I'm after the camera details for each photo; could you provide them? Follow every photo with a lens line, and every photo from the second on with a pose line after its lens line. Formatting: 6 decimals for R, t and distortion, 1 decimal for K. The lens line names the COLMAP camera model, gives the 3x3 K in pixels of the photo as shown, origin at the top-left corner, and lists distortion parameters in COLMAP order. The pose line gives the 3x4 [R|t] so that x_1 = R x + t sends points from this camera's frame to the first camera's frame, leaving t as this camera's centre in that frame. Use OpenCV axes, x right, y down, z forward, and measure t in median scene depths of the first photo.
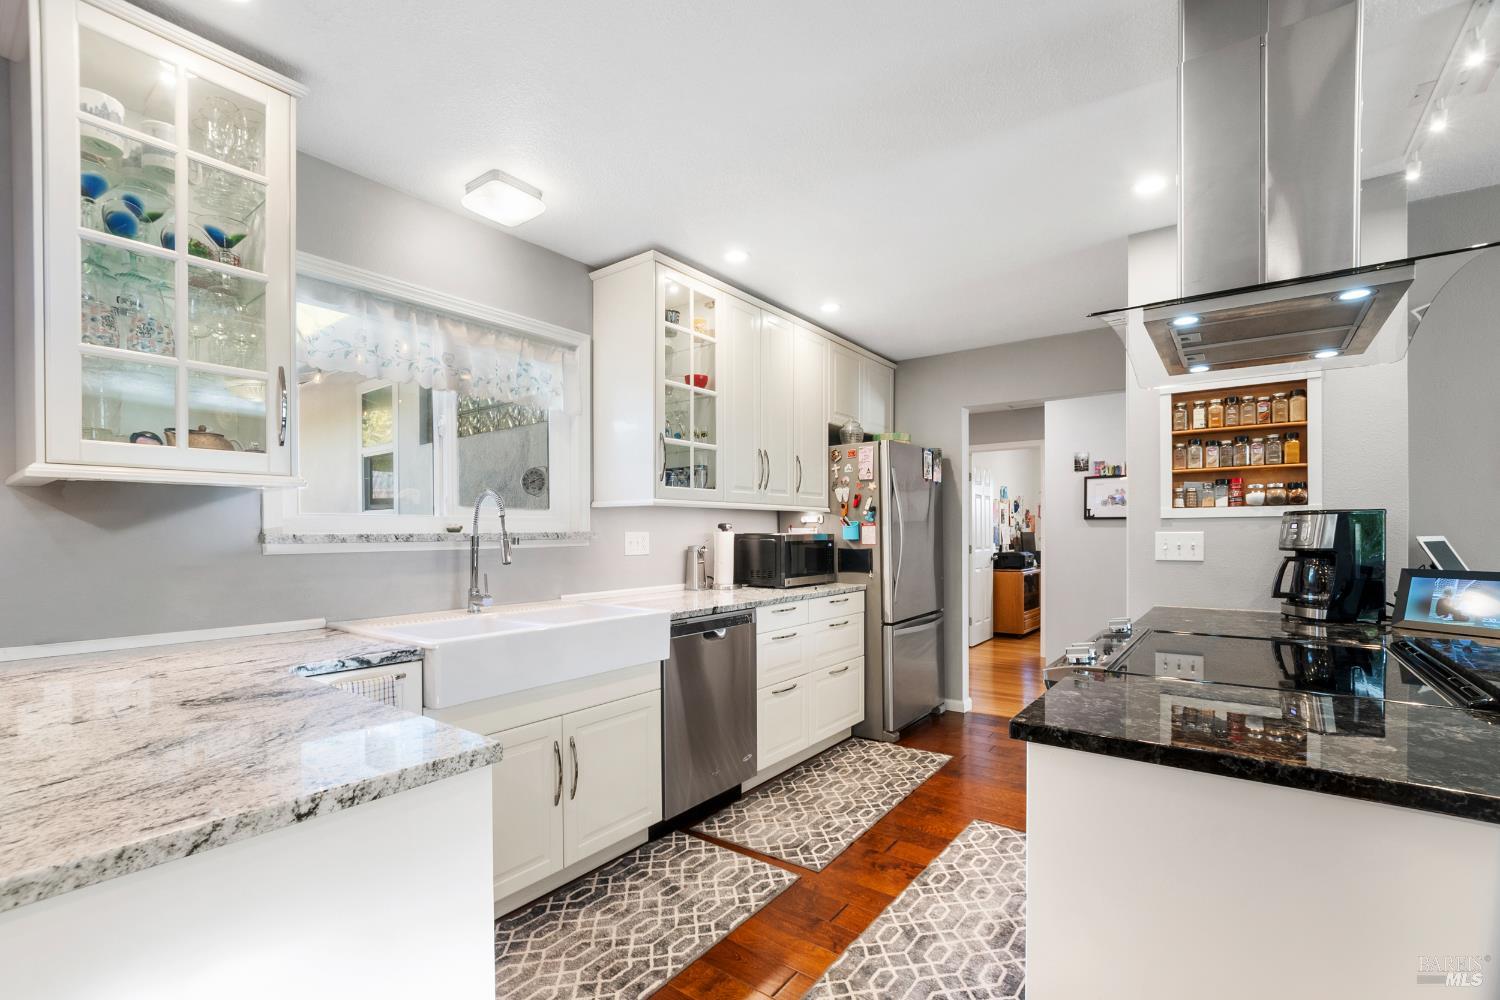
lens RADIAL K [[657.3, 0, 756.8], [0, 657.3, 528.1], [0, 0, 1]] dist [-0.007364, 0.003049]
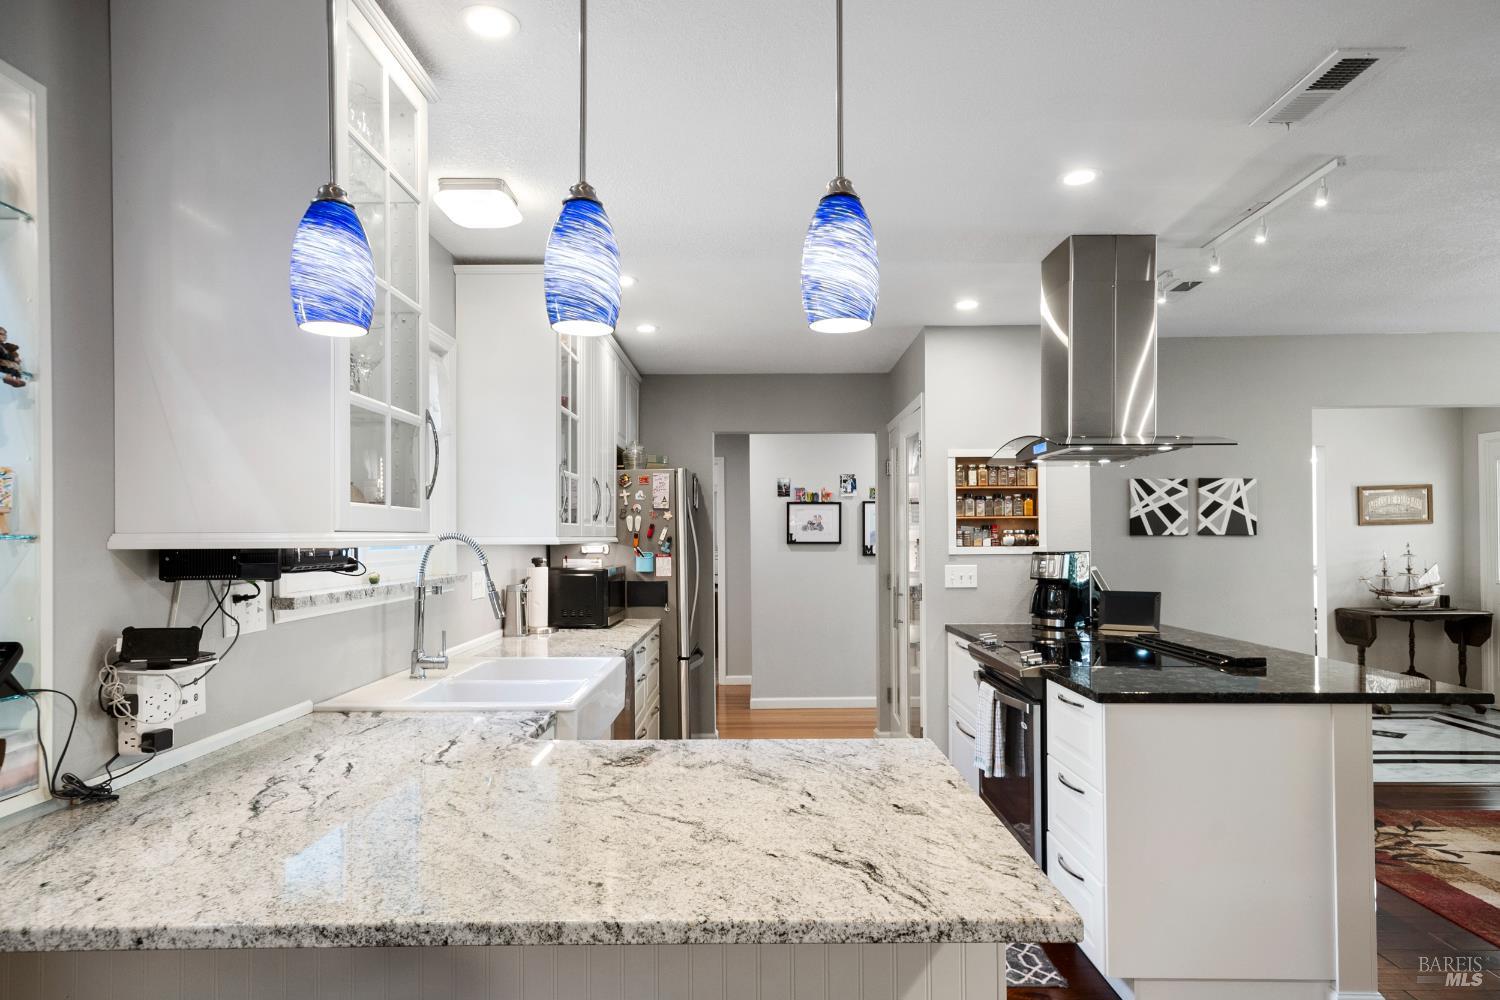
lens RADIAL K [[884.7, 0, 738.7], [0, 884.7, 528.7], [0, 0, 1]] dist [0.012493, 0.000944]
pose [[0.806518, 0.004909, 0.591189, -0.744321], [-0.002017, 0.999983, -0.005551, -0.055899], [-0.591206, 0.003285, 0.806514, -0.146730]]
